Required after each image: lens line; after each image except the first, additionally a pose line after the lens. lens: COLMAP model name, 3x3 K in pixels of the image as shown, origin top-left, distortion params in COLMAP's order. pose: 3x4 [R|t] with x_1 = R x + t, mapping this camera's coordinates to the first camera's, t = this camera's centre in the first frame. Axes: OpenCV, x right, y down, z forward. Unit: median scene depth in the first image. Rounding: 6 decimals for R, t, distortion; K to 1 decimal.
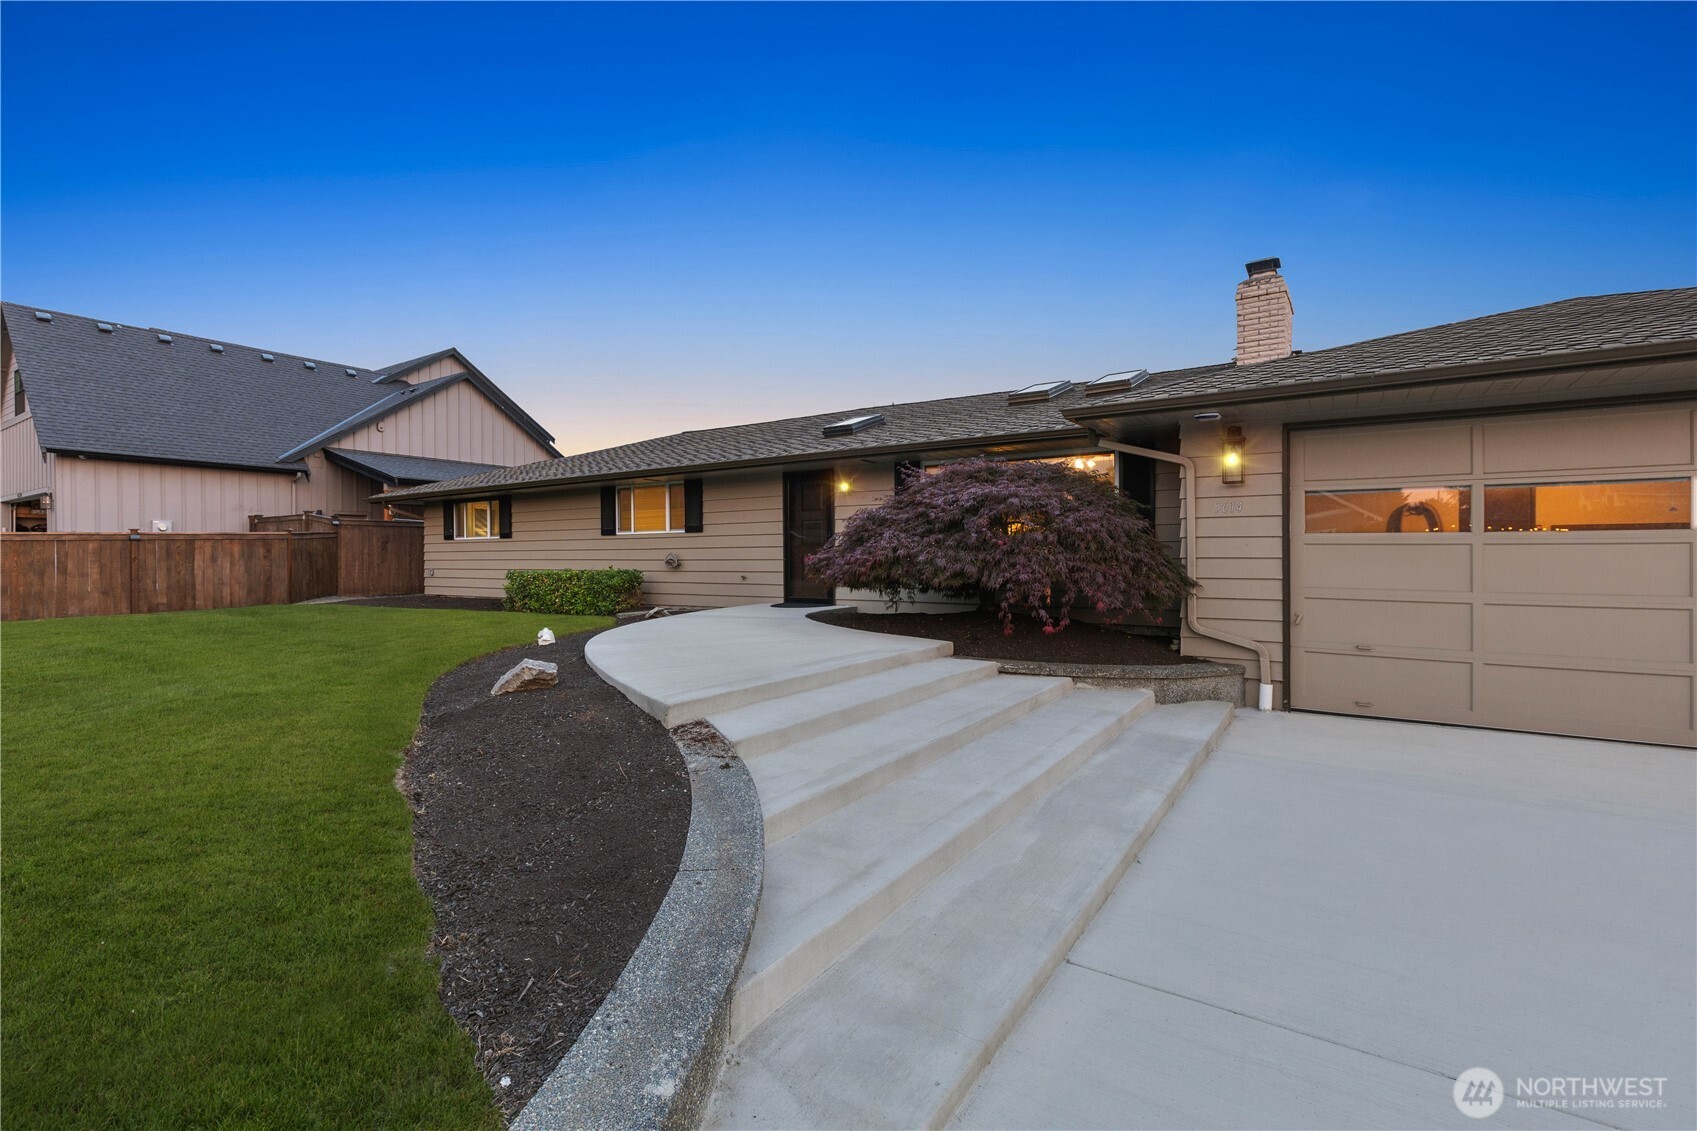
lens RADIAL K [[763.7, 0, 844.3], [0, 763.7, 559.0], [0, 0, 1]] dist [-0.004919, -0.000260]
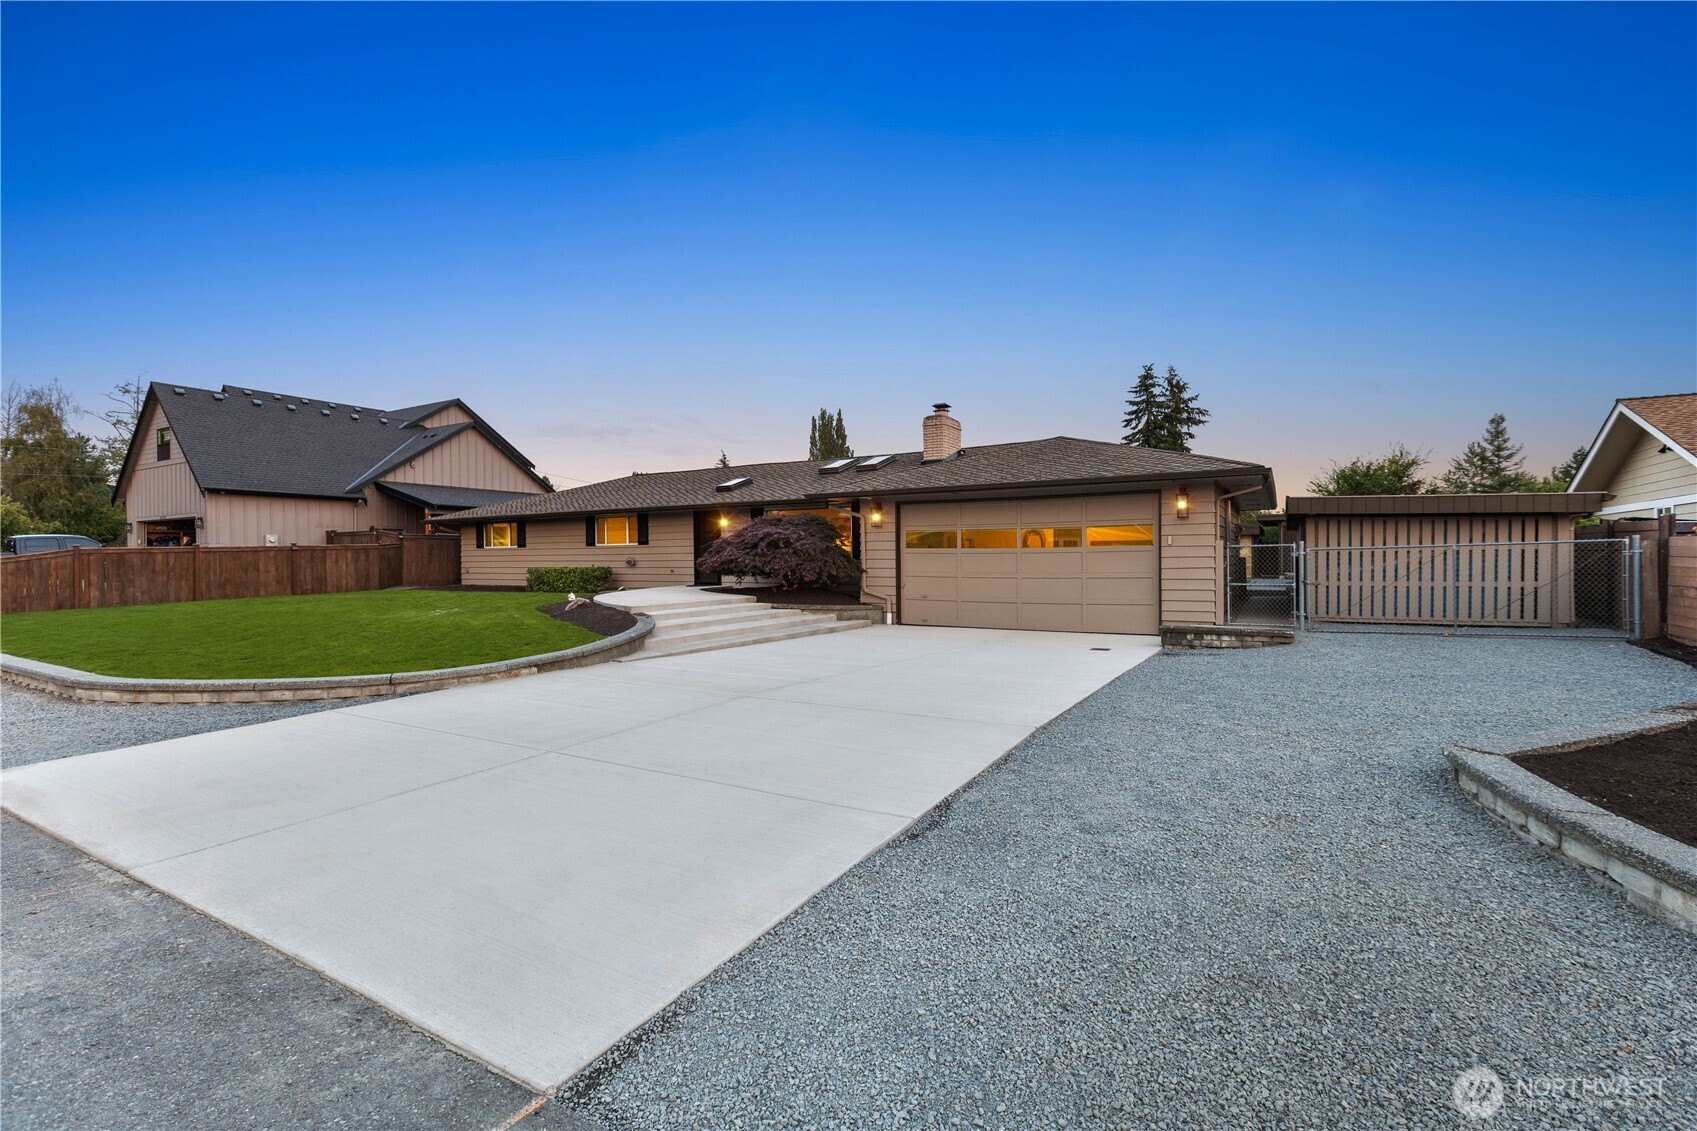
lens RADIAL K [[763.7, 0, 853.1], [0, 763.7, 566.4], [0, 0, 1]] dist [-0.004919, -0.000260]
pose [[0.997870, -0.005077, 0.065041, 0.154424], [0.004358, 0.999928, 0.011199, -0.003342], [-0.065093, -0.010892, 0.997820, -0.709199]]
